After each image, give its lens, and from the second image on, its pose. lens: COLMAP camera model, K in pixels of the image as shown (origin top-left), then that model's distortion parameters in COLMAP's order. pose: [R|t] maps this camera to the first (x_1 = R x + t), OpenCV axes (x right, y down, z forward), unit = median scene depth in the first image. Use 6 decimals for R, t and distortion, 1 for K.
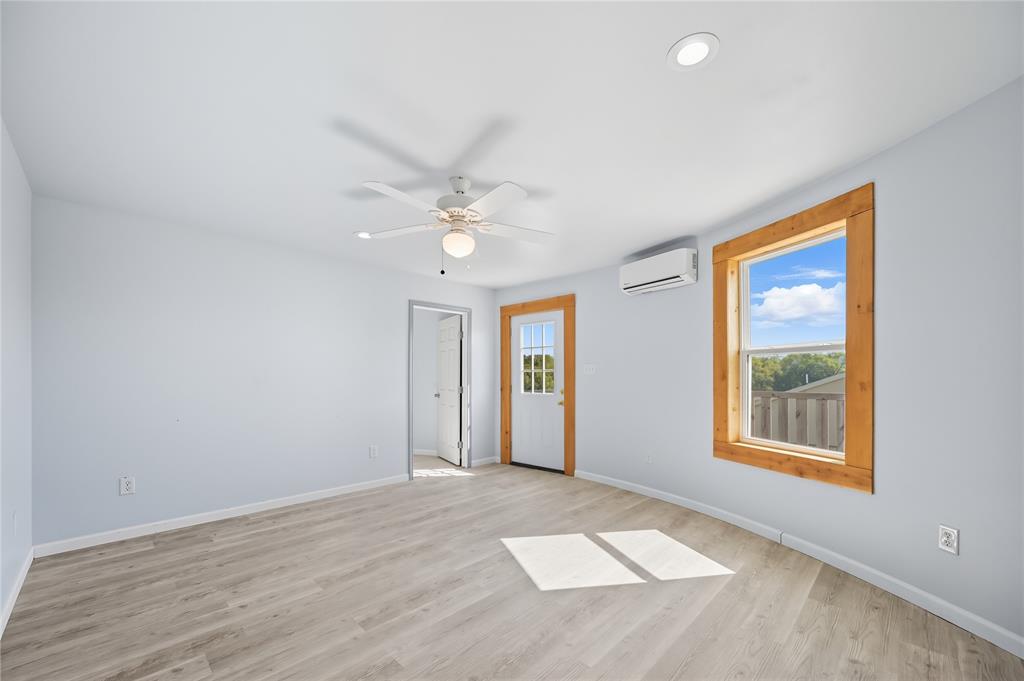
lens RADIAL K [[405.1, 0, 519.1], [0, 405.1, 374.7], [0, 0, 1]] dist [-0.000184, 0.000086]
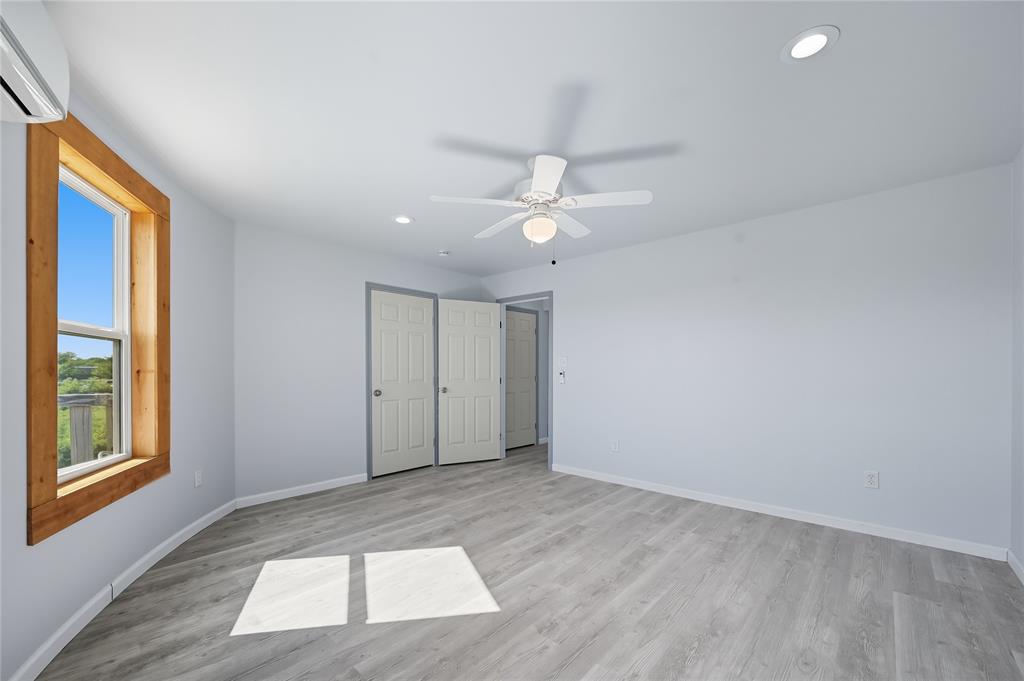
lens RADIAL K [[405.1, 0, 519.1], [0, 405.1, 374.7], [0, 0, 1]] dist [-0.000184, 0.000086]
pose [[-0.999285, 0.007048, -0.037147, -0.071276], [0.006836, 0.999960, 0.005850, 0.016635], [0.037187, 0.005592, -0.999293, 2.105150]]
